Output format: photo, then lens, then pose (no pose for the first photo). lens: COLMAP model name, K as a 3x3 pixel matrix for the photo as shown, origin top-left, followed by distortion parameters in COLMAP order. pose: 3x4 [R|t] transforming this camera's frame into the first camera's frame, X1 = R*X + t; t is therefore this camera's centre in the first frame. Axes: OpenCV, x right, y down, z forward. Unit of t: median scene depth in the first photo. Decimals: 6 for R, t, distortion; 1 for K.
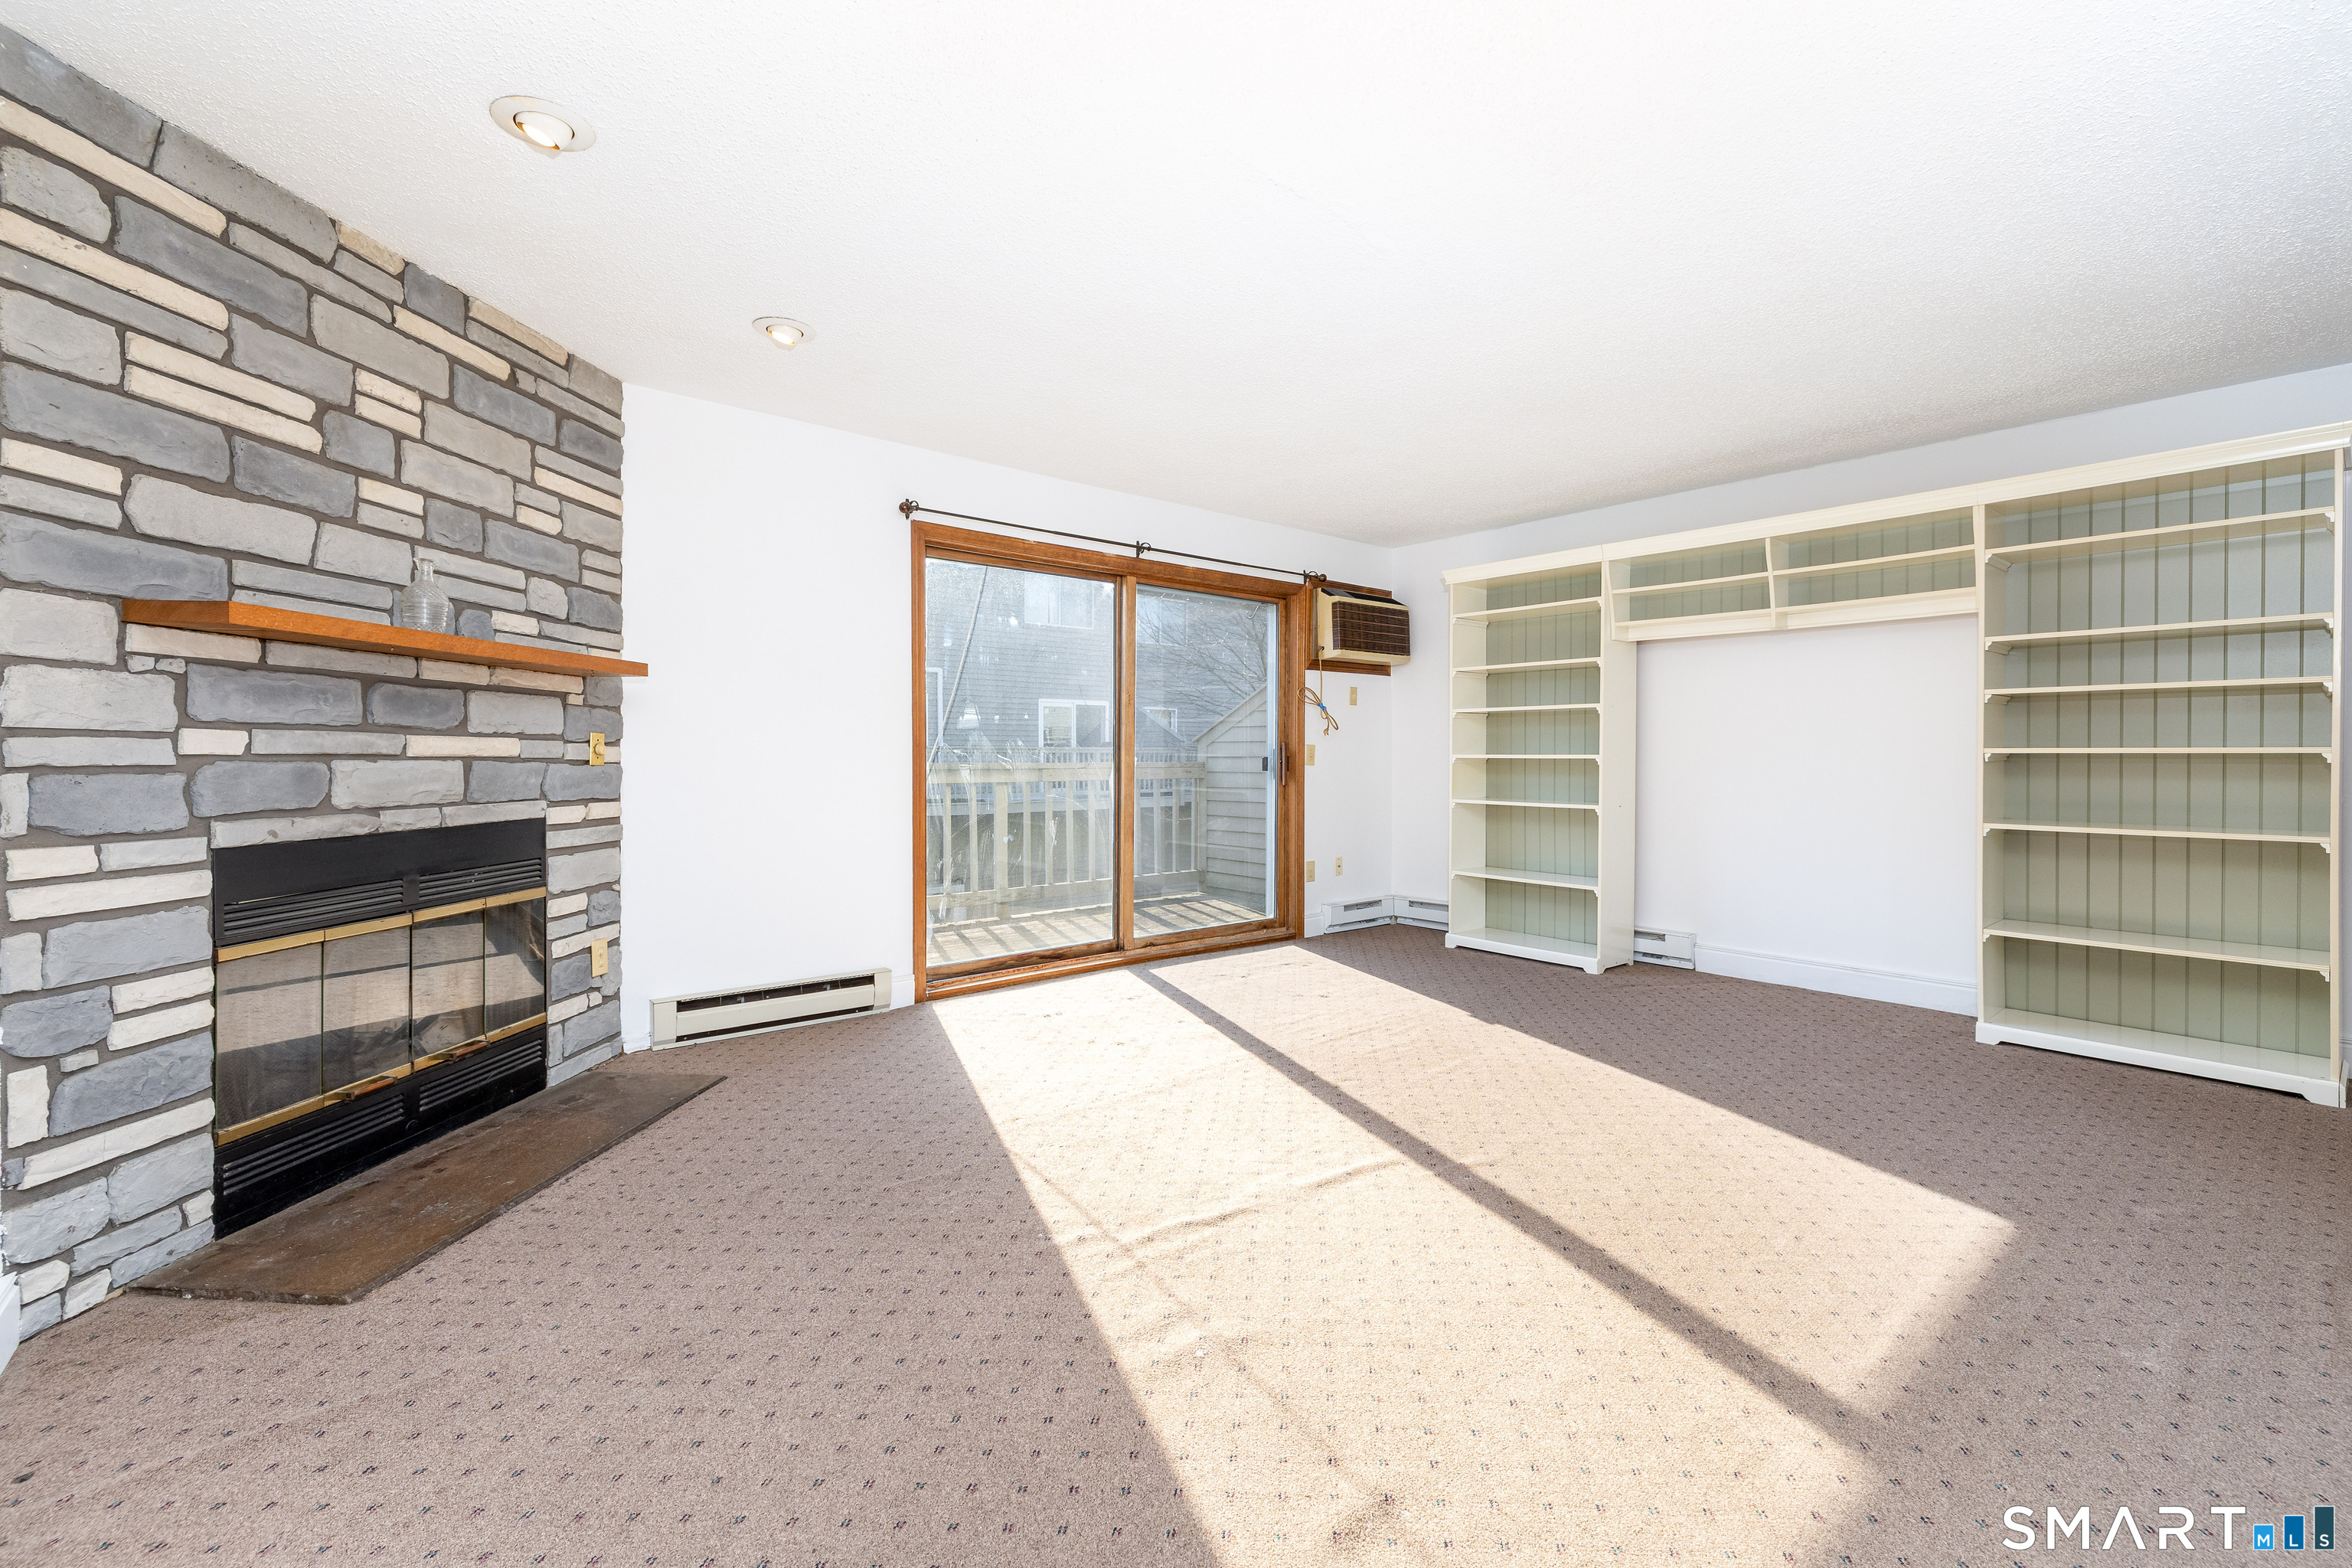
lens RADIAL K [[960.3, 0, 1179.6], [0, 960.3, 757.8], [0, 0, 1]] dist [0.000011, -0.000193]
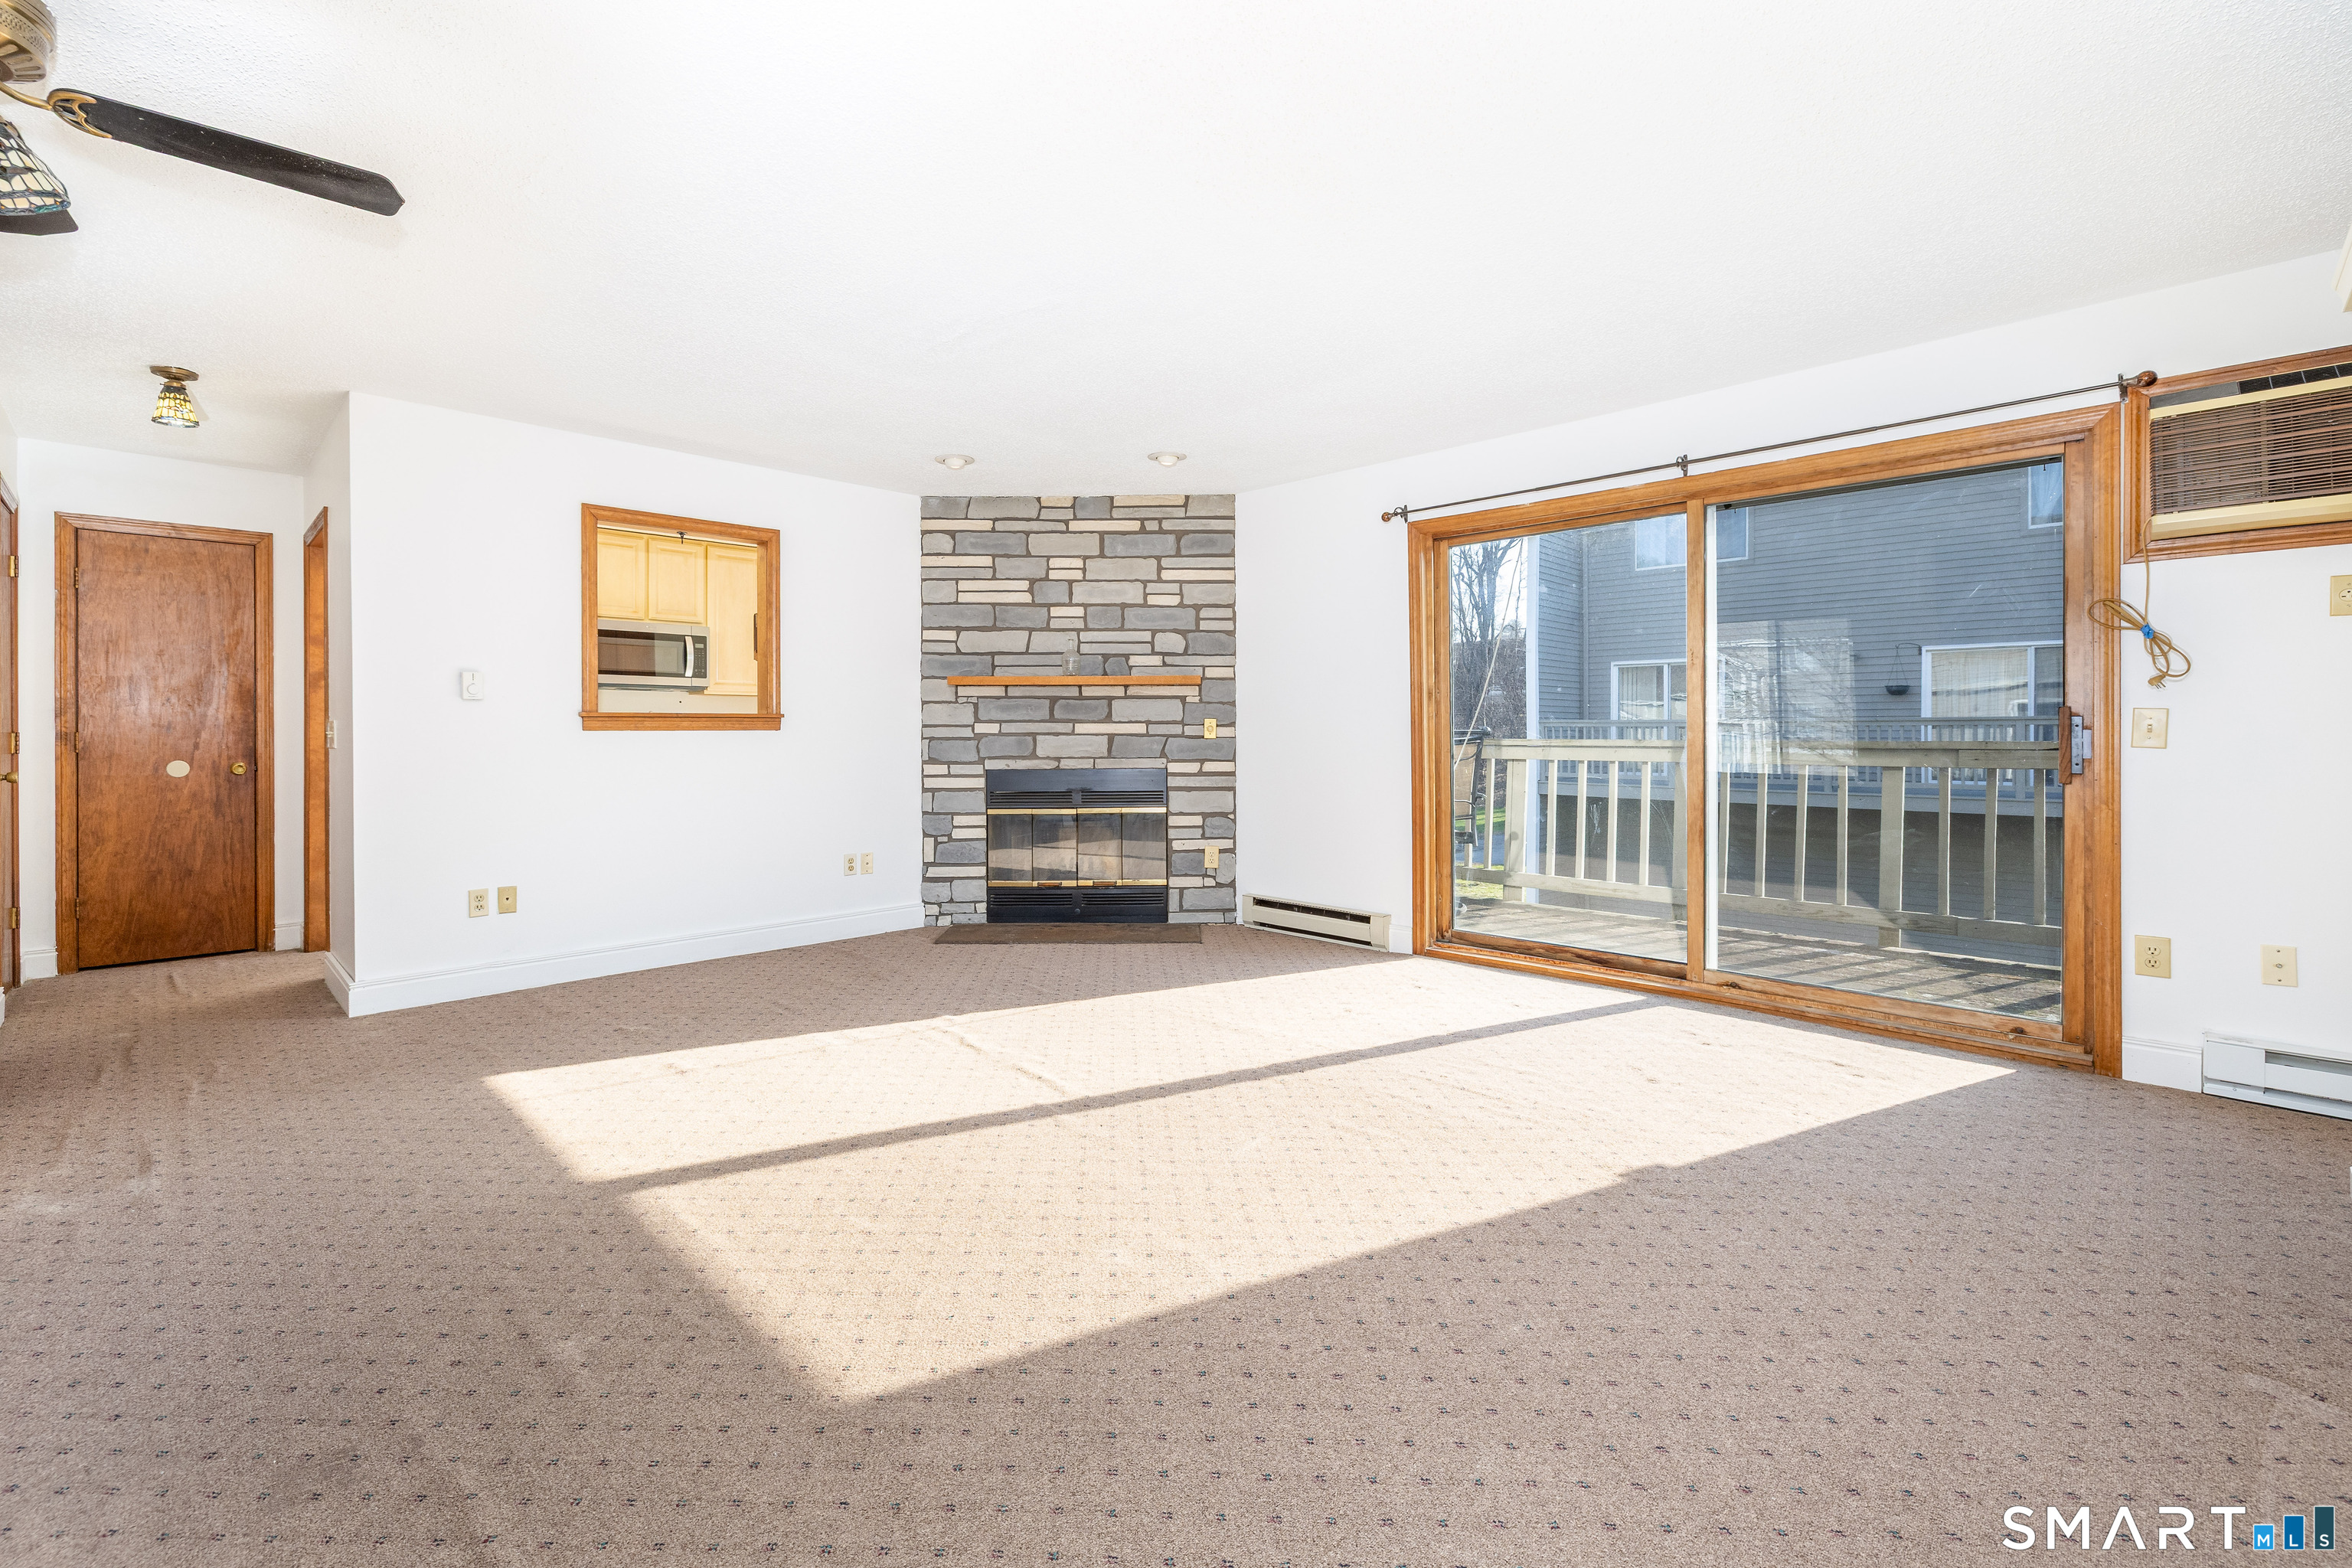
lens RADIAL K [[994.2, 0, 1186.6], [0, 994.2, 727.1], [0, 0, 1]] dist [-0.001137, -0.000108]
pose [[0.120552, -0.007340, -0.992680, 1.298052], [0.000764, 0.999973, -0.007301, 0.000168], [0.992707, 0.000121, 0.120554, 0.925507]]
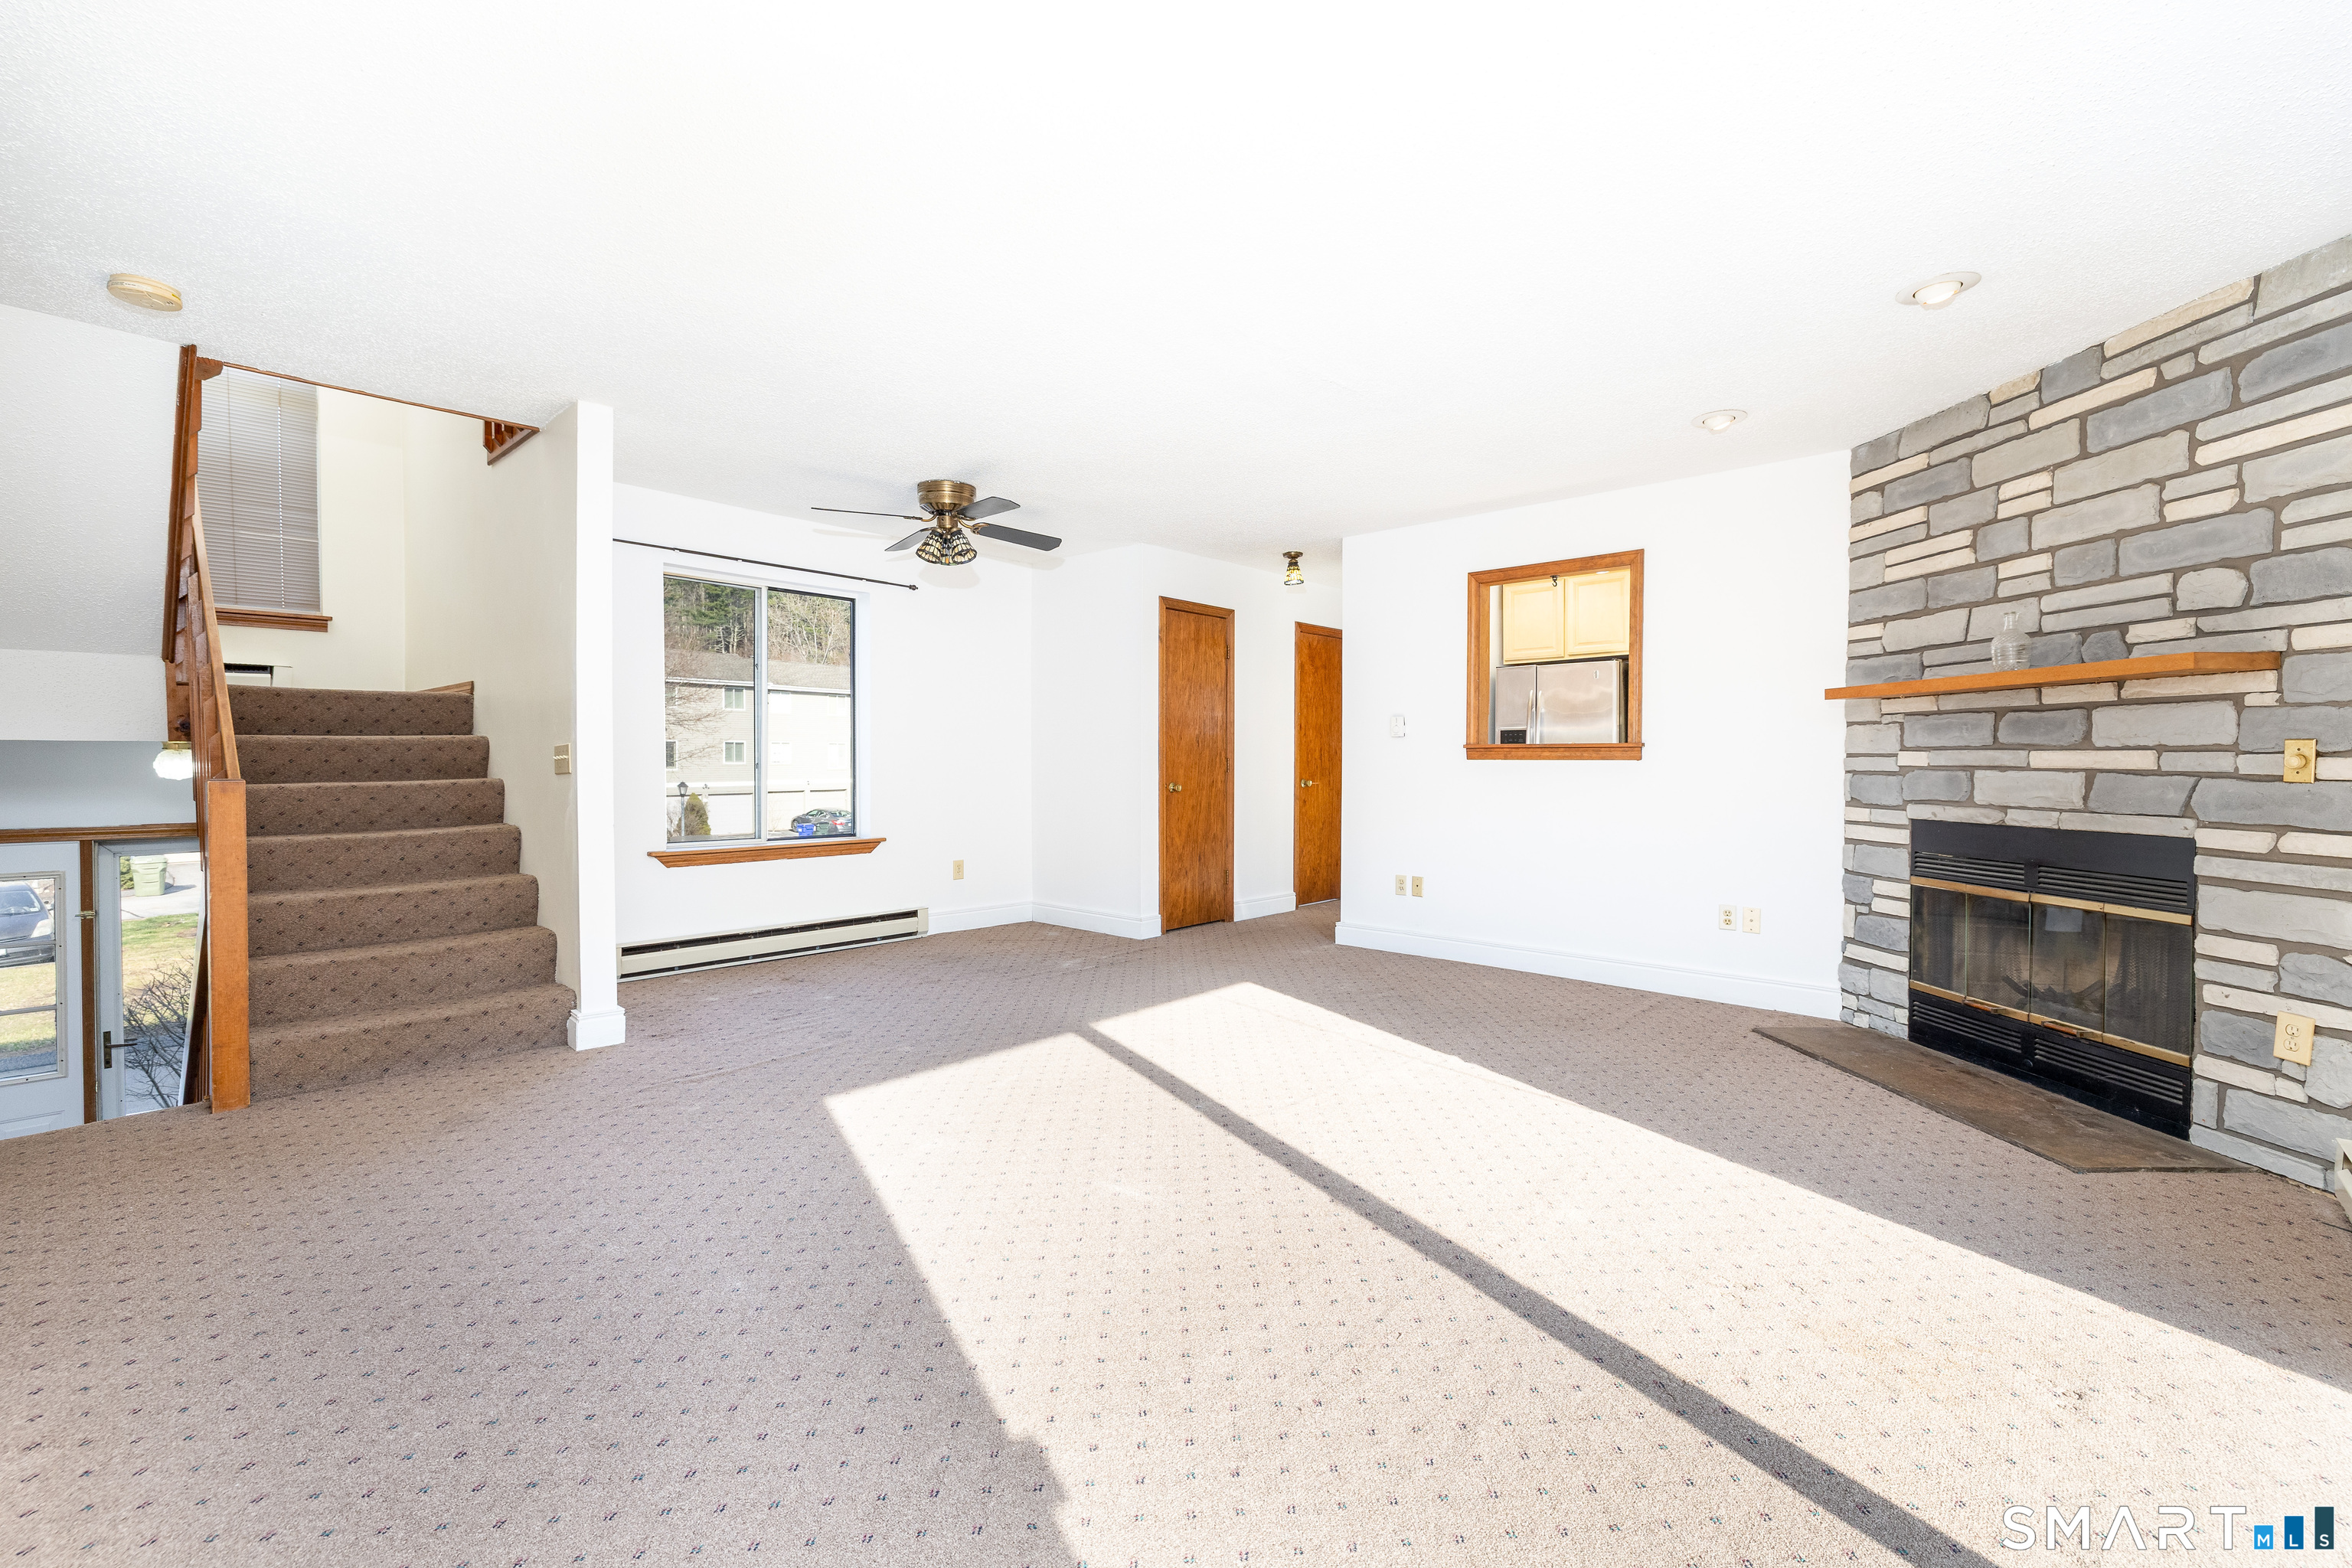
lens RADIAL K [[1014.3, 0, 1188.0], [0, 1014.3, 773.8], [0, 0, 1]] dist [0.000698, 0.000107]
pose [[-0.987689, -0.005234, -0.156345, 0.461929], [-0.007924, 0.999831, 0.016590, -0.007099], [0.156231, 0.017625, -0.987563, 2.016808]]
